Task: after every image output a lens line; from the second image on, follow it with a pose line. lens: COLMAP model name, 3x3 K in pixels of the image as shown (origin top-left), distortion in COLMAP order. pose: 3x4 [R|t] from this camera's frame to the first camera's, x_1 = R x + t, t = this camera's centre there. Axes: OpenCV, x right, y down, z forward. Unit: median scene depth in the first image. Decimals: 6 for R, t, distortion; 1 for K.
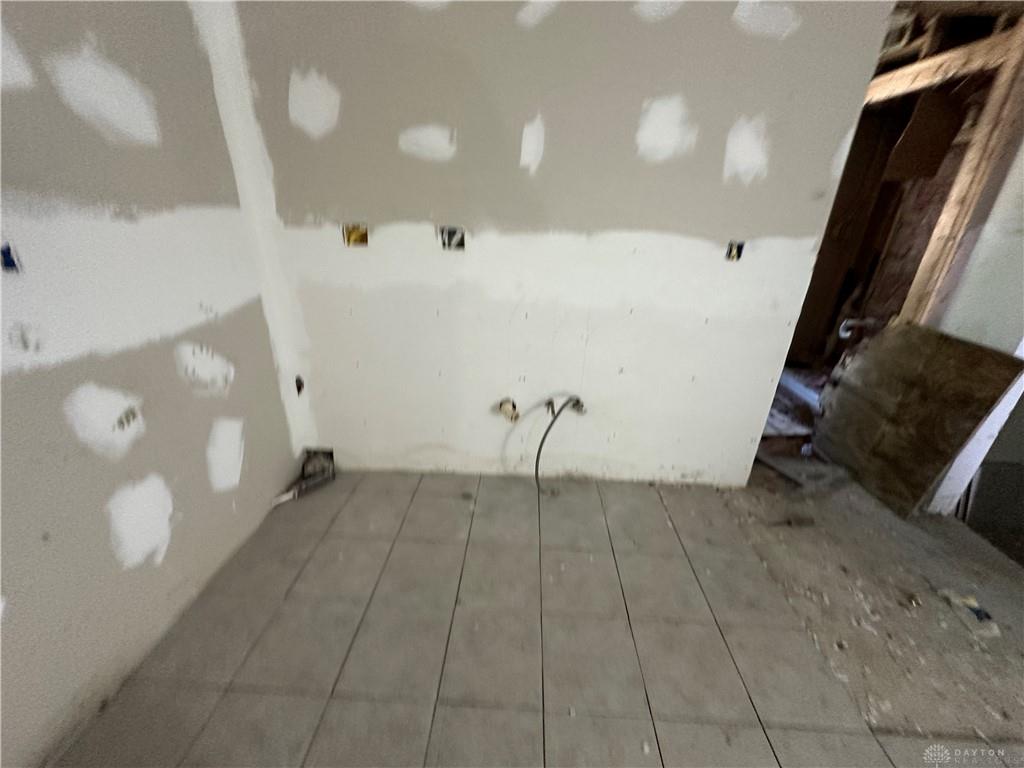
lens RADIAL K [[411.5, 0, 509.6], [0, 411.5, 383.3], [0, 0, 1]] dist [-0.003447, 0.000047]
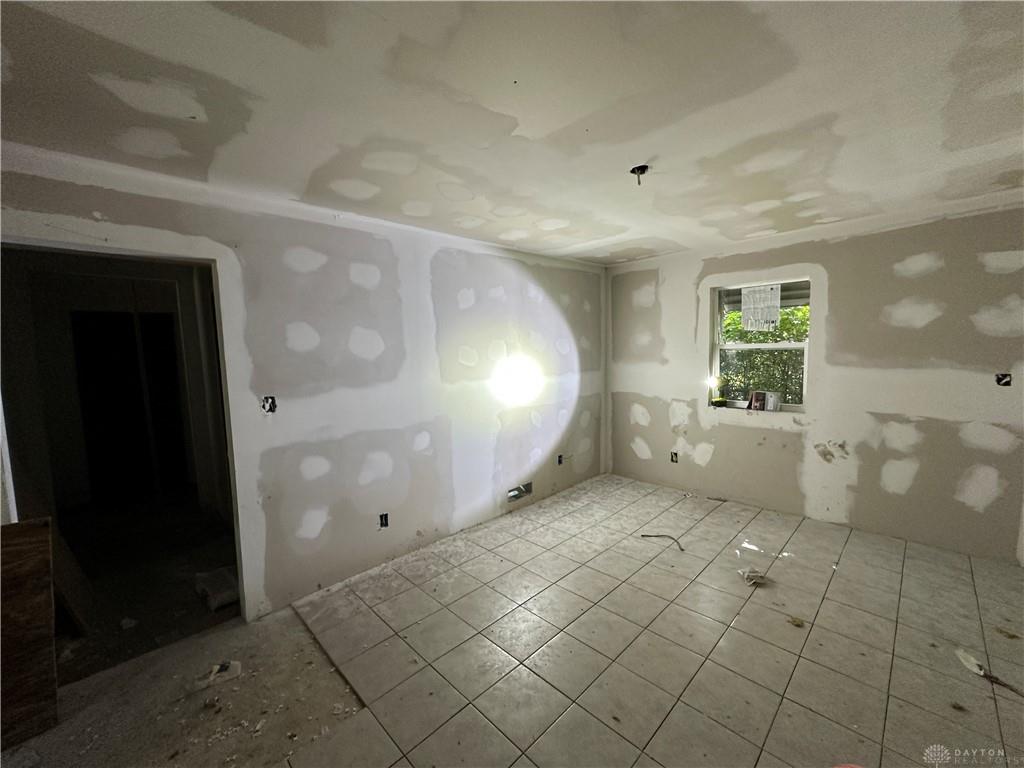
lens RADIAL K [[411.5, 0, 512.8], [0, 411.5, 385.9], [0, 0, 1]] dist [-0.003447, 0.000047]
pose [[-0.735448, -0.071310, 0.673818, -0.249662], [0.275056, 0.877406, 0.393069, -0.356189], [-0.619241, 0.474420, -0.625672, 0.611901]]
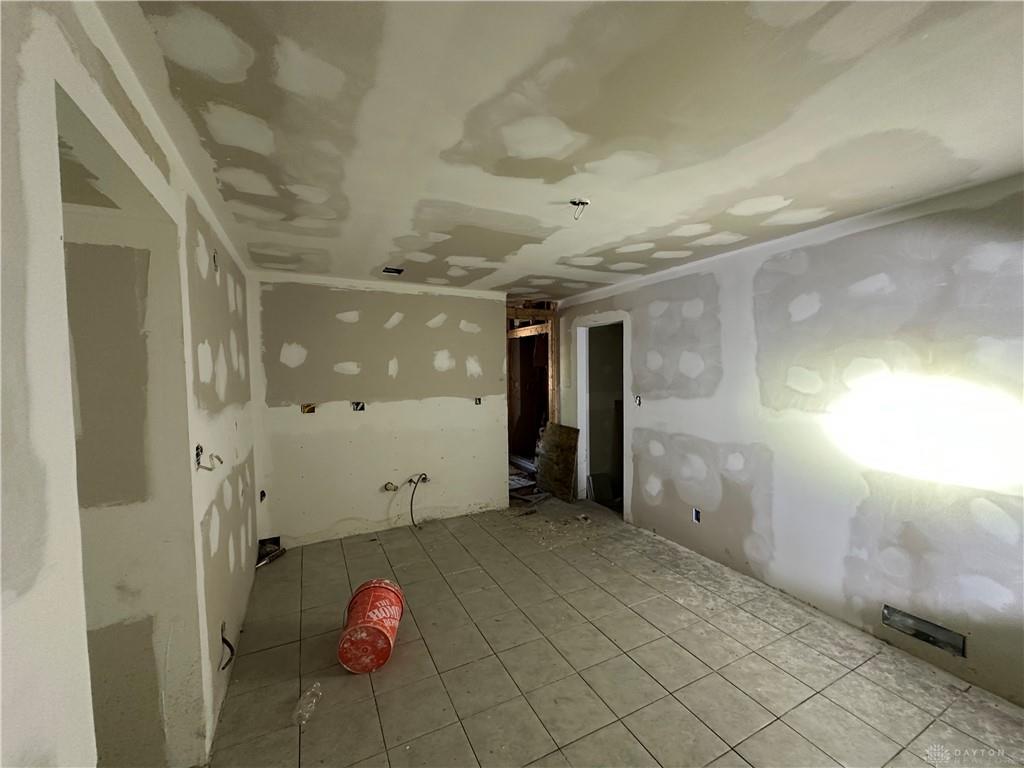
lens RADIAL K [[411.5, 0, 508.1], [0, 411.5, 384.0], [0, 0, 1]] dist [-0.003447, 0.000047]
pose [[0.874222, -0.059855, 0.481823, -0.429186], [0.228655, 0.926190, -0.299816, 0.325926], [-0.428313, 0.372277, 0.823382, -1.028458]]
